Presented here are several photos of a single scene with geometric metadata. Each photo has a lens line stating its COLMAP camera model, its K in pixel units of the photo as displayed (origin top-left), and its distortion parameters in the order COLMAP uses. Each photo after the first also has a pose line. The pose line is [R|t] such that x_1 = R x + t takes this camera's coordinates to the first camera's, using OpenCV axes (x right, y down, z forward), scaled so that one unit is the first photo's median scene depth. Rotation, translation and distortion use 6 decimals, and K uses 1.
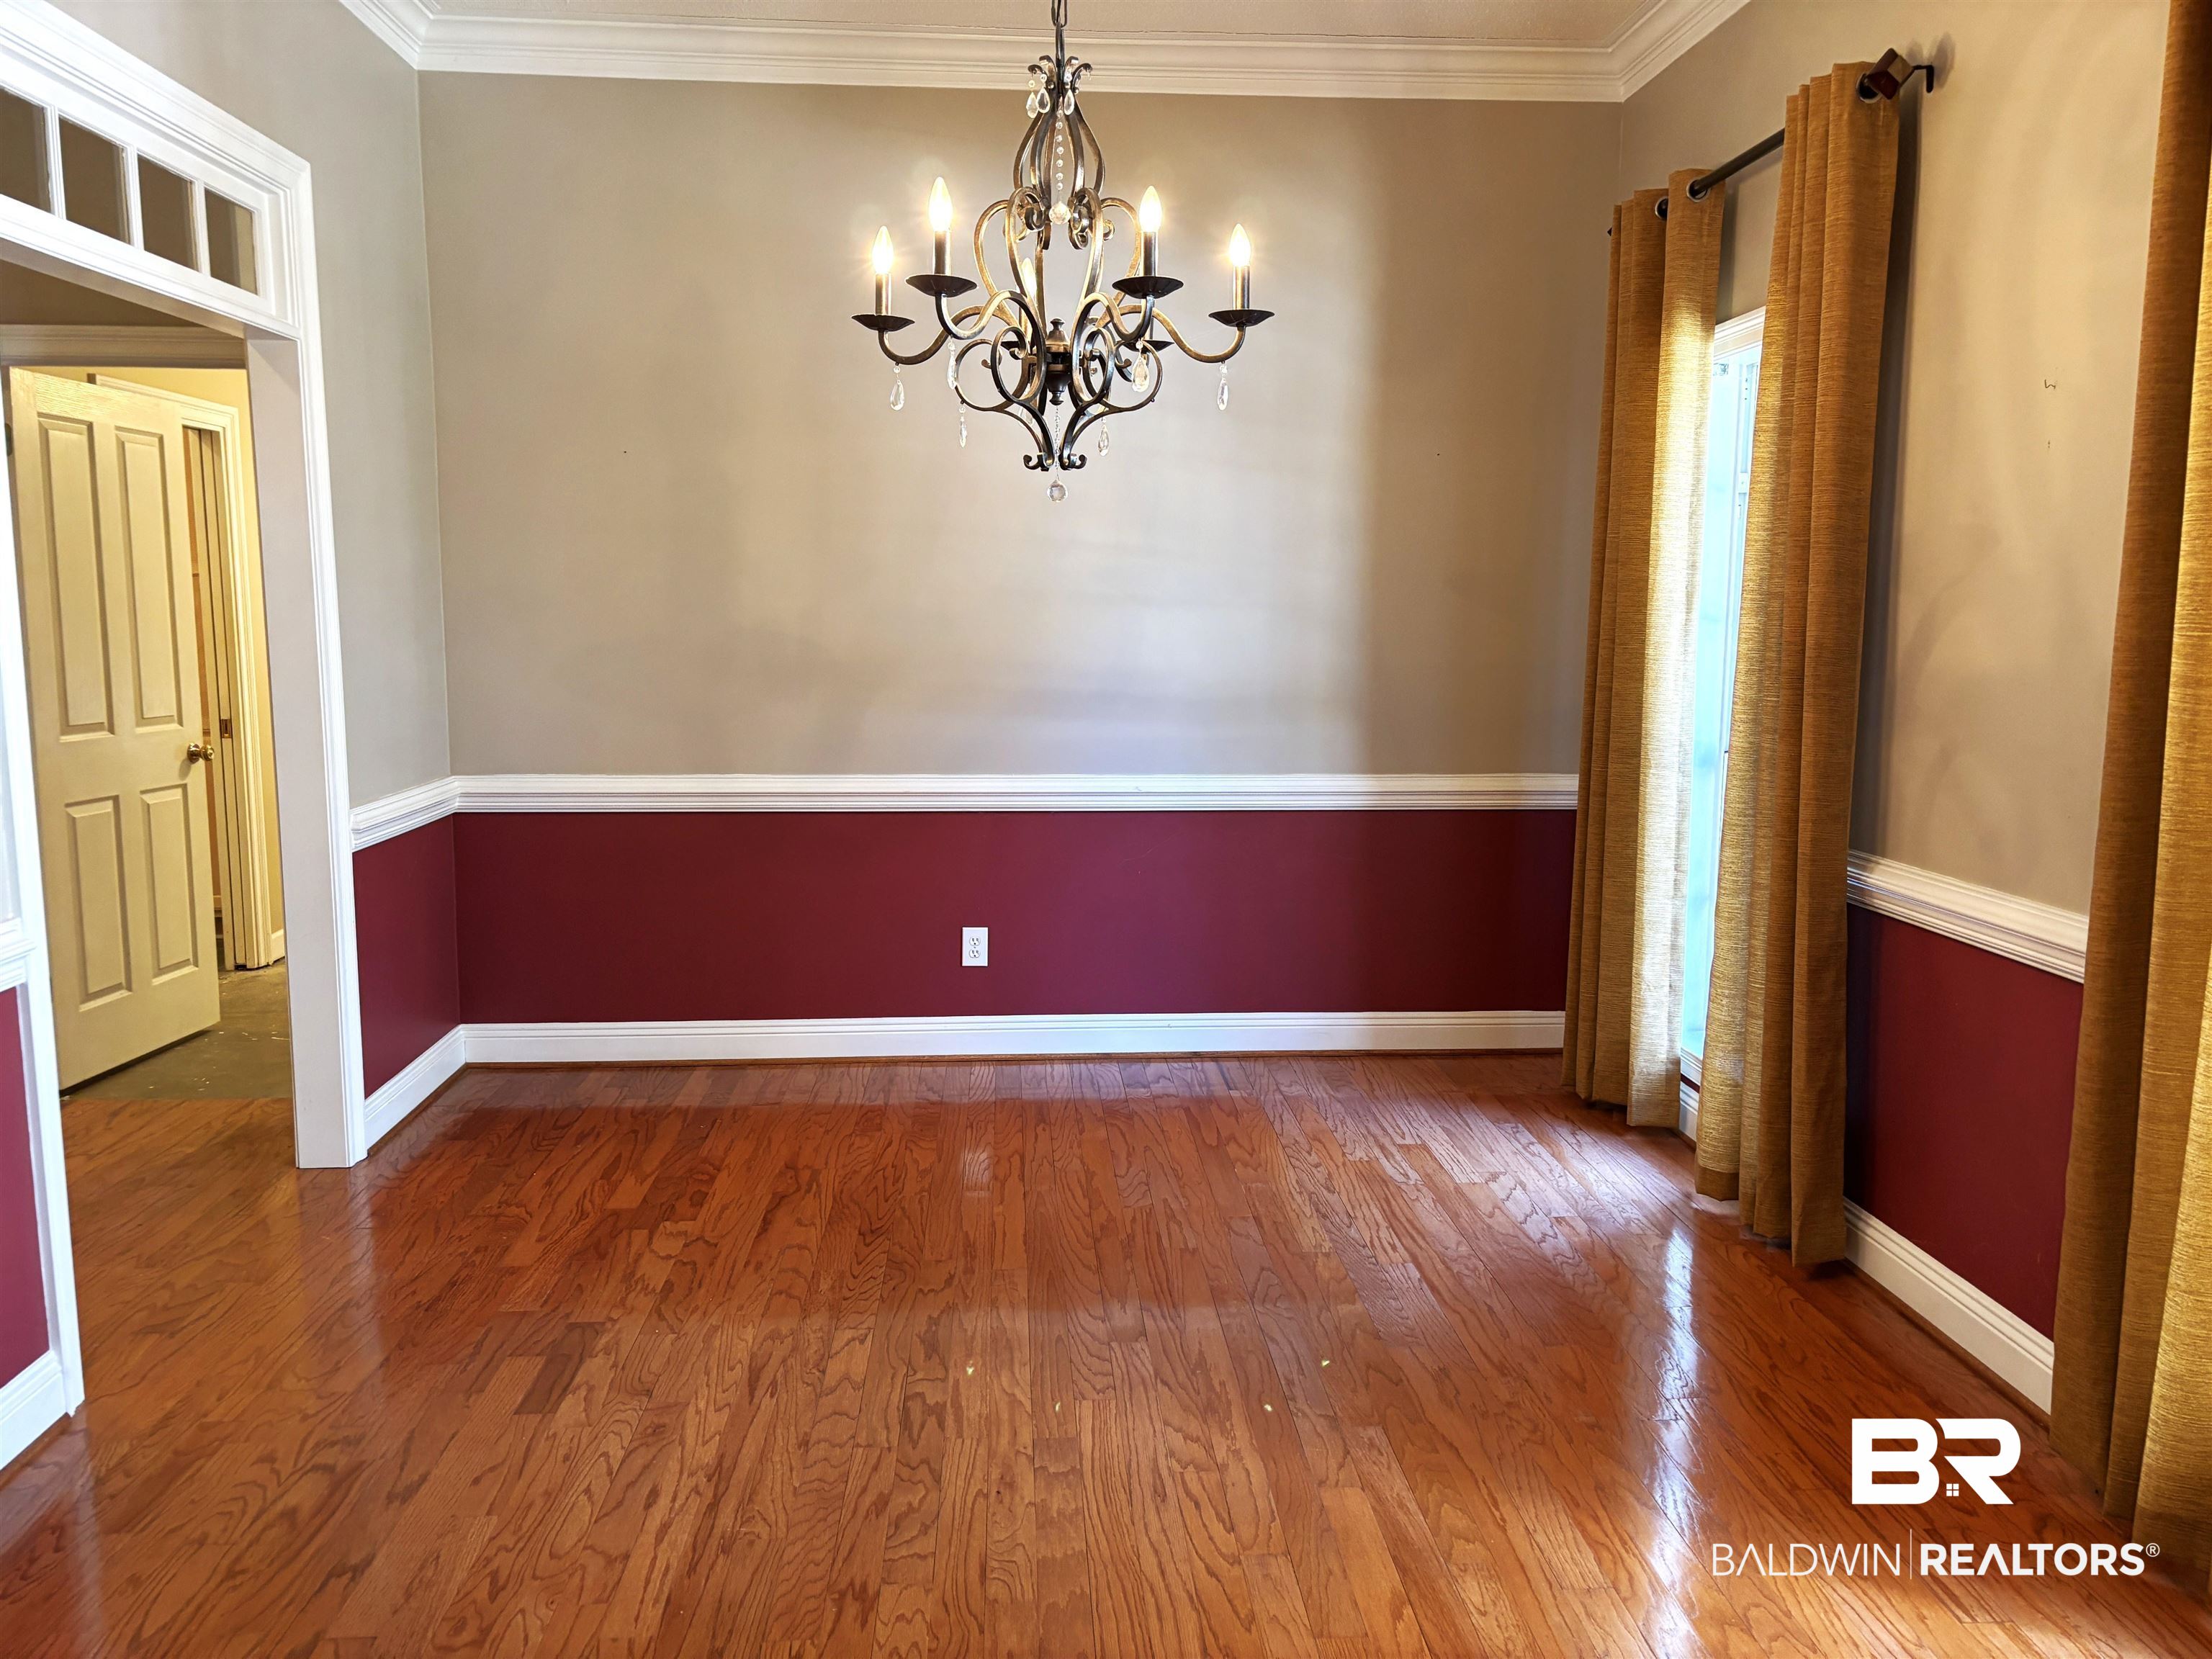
lens RADIAL K [[1671.3, 0, 1115.2], [0, 1671.3, 818.8], [0, 0, 1]] dist [0.004390, -0.000759]
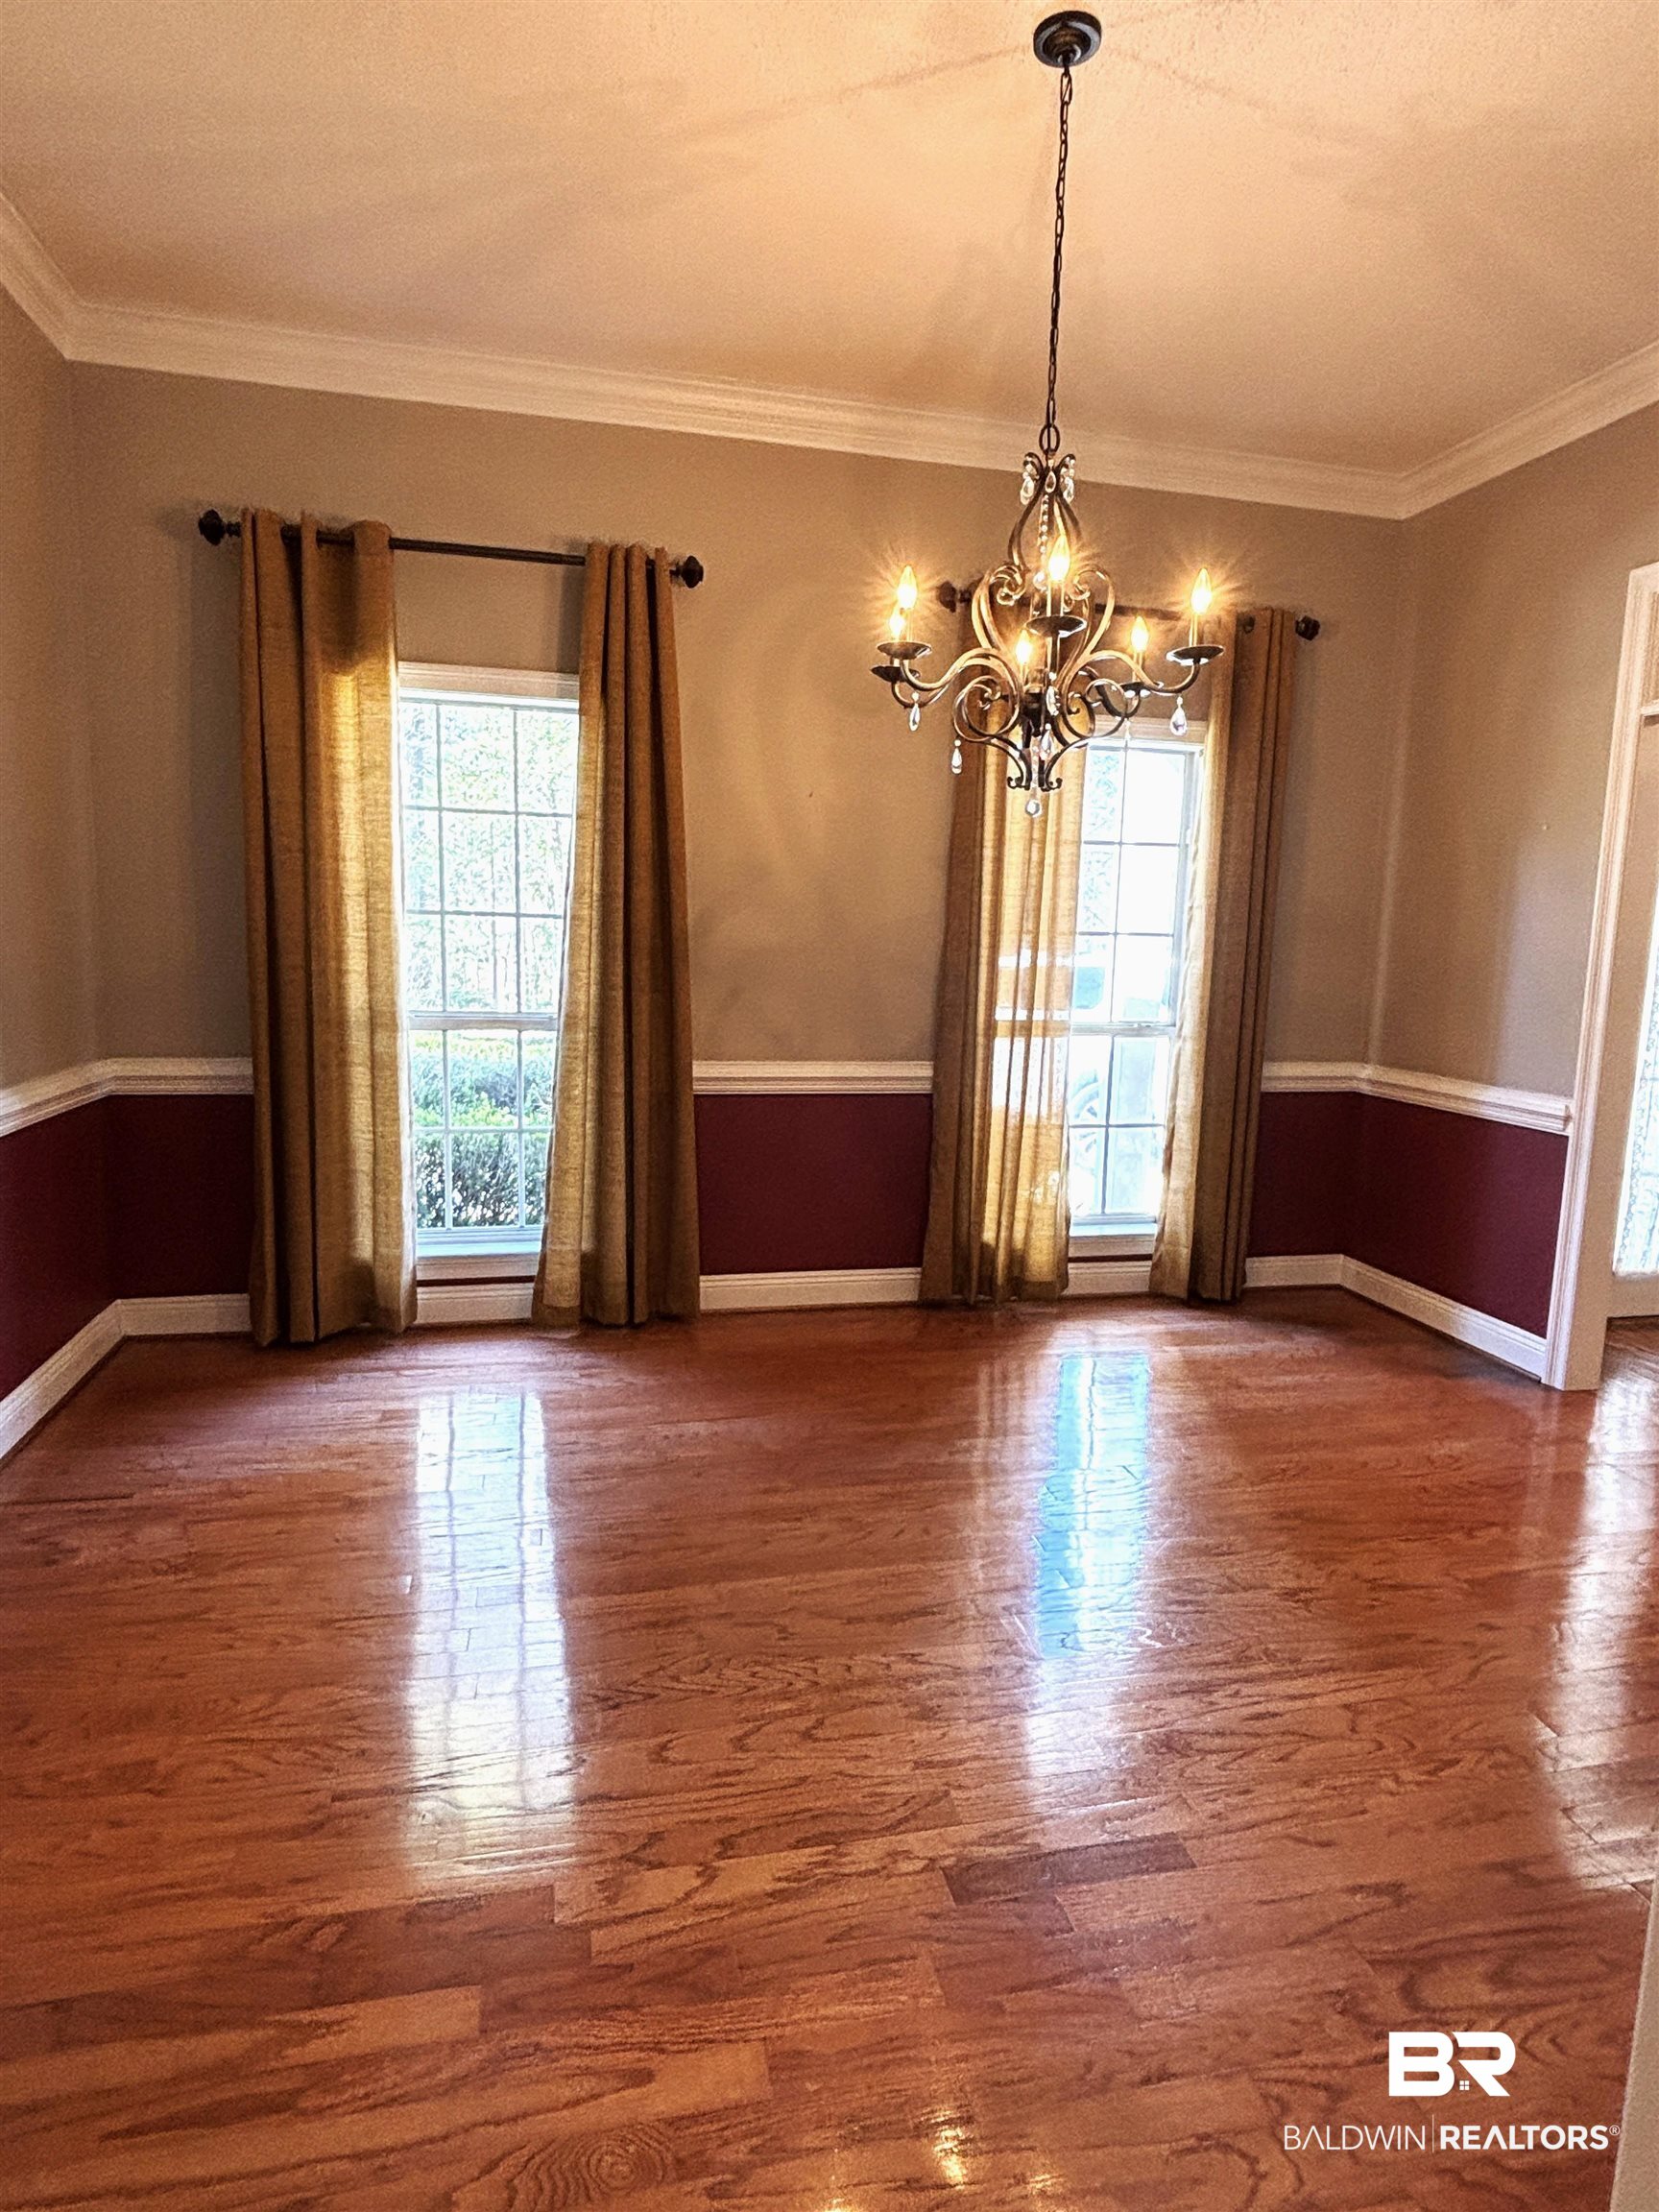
lens RADIAL K [[1231.0, 0, 829.5], [0, 1231.0, 1106.0], [0, 0, 1]] dist [-0.003155, -0.000775]
pose [[-0.159355, -0.147305, 0.976170, -0.755772], [0.098822, 0.981458, 0.164236, -0.117437], [-0.982263, 0.122639, -0.141843, 1.057137]]
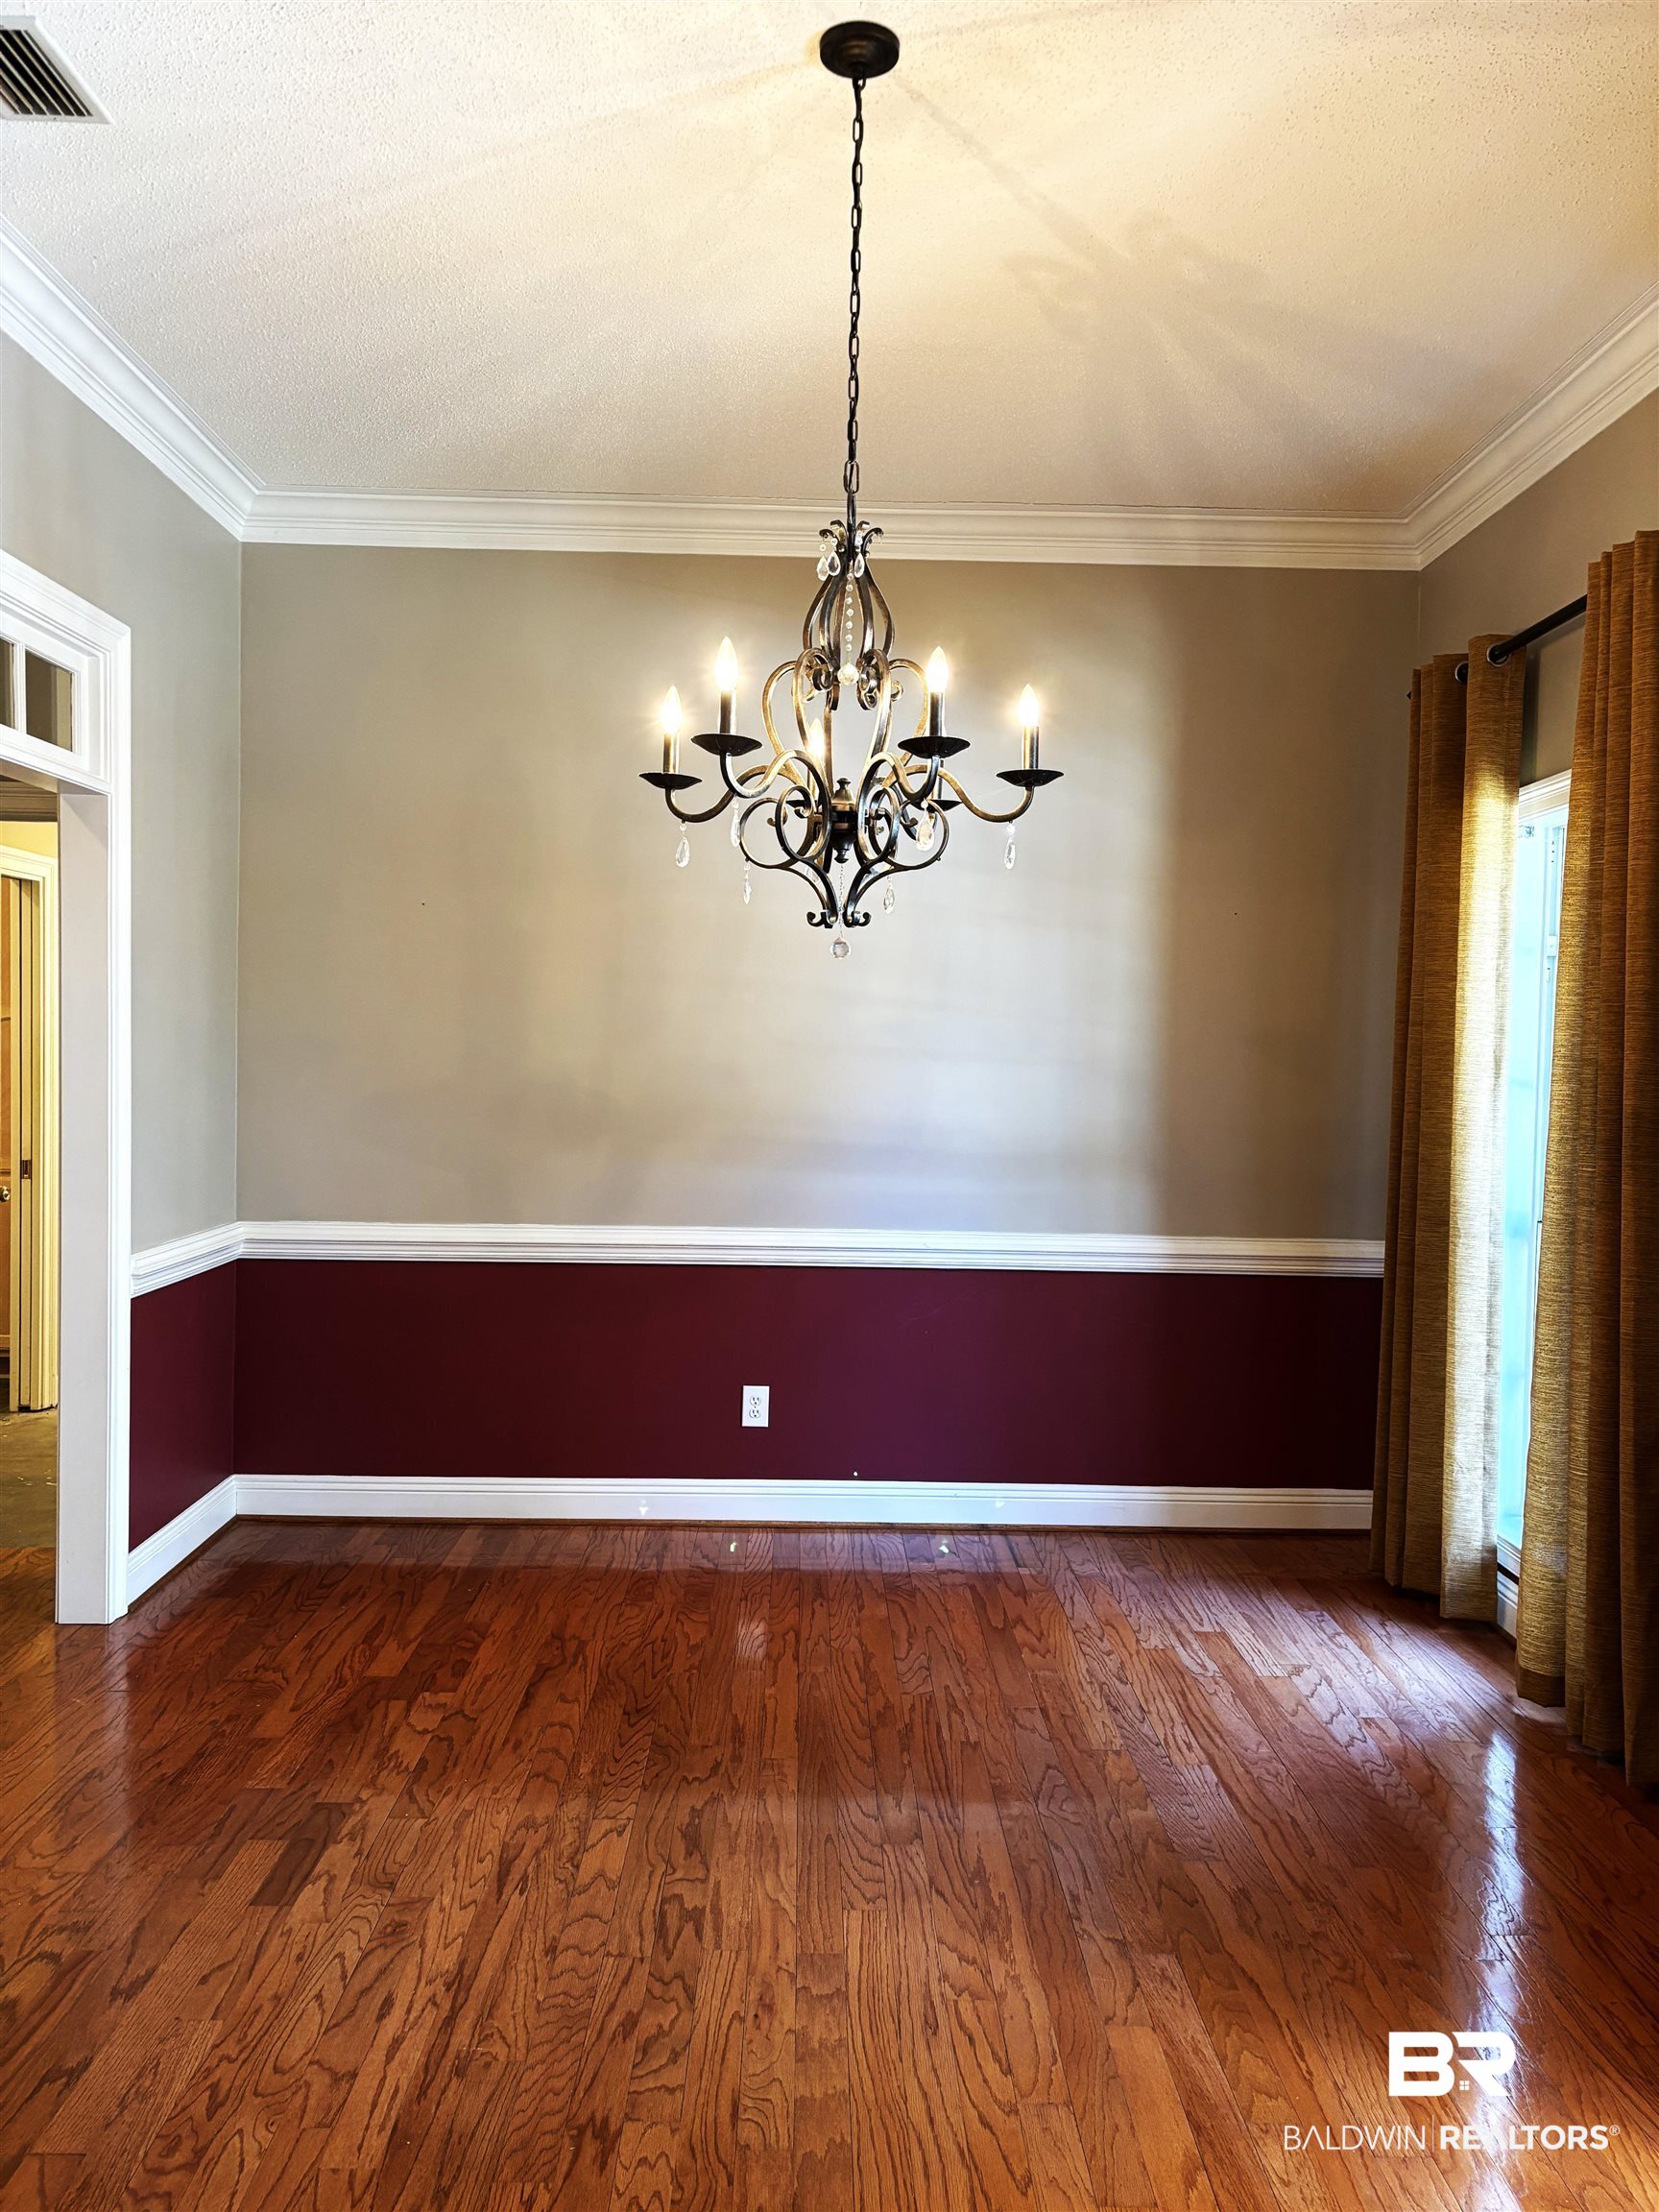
lens RADIAL K [[1663.7, 0, 829.5], [0, 1663.7, 1106.0], [0, 0, 1]] dist [0.004615, 0.001720]
pose [[0.998572, 0.015222, -0.051198, 0.008362], [-0.020085, 0.995192, -0.095863, -0.008559], [0.049493, 0.096754, 0.994077, 0.030267]]
